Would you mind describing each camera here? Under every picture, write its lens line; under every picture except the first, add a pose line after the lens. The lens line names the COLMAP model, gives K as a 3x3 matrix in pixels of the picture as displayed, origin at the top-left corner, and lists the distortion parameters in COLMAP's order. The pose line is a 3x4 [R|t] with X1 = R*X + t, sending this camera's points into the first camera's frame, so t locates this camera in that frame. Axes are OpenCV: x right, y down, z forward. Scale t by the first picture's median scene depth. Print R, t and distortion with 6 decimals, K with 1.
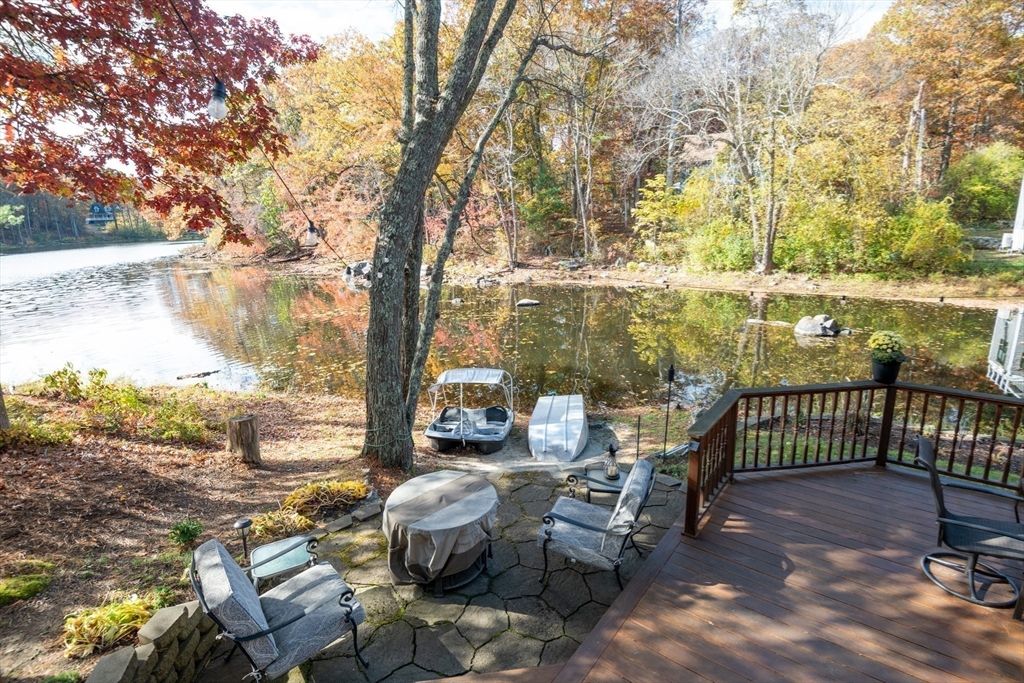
lens RADIAL K [[483.2, 0, 512.0], [0, 483.2, 341.5], [0, 0, 1]] dist [-0.000922, -0.000482]
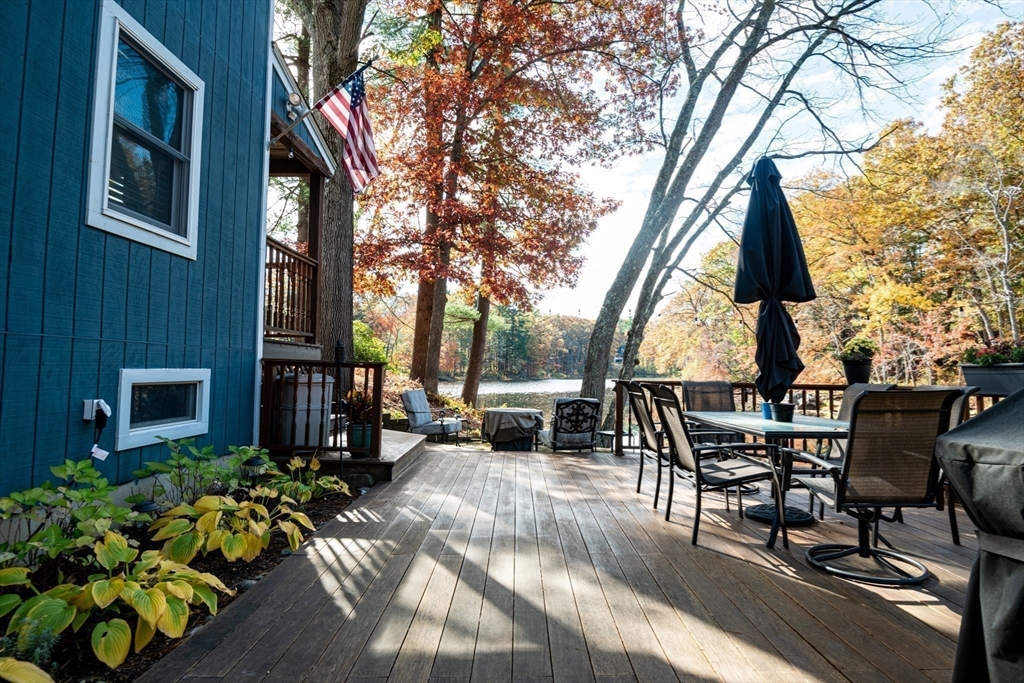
lens RADIAL K [[541.5, 0, 512.0], [0, 541.5, 341.5], [0, 0, 1]] dist [0.023690, -0.030796]
pose [[0.591455, -0.006315, -0.806314, 0.214441], [-0.230230, 0.957019, -0.176376, 0.058916], [0.772771, 0.289955, 0.564580, -0.038945]]
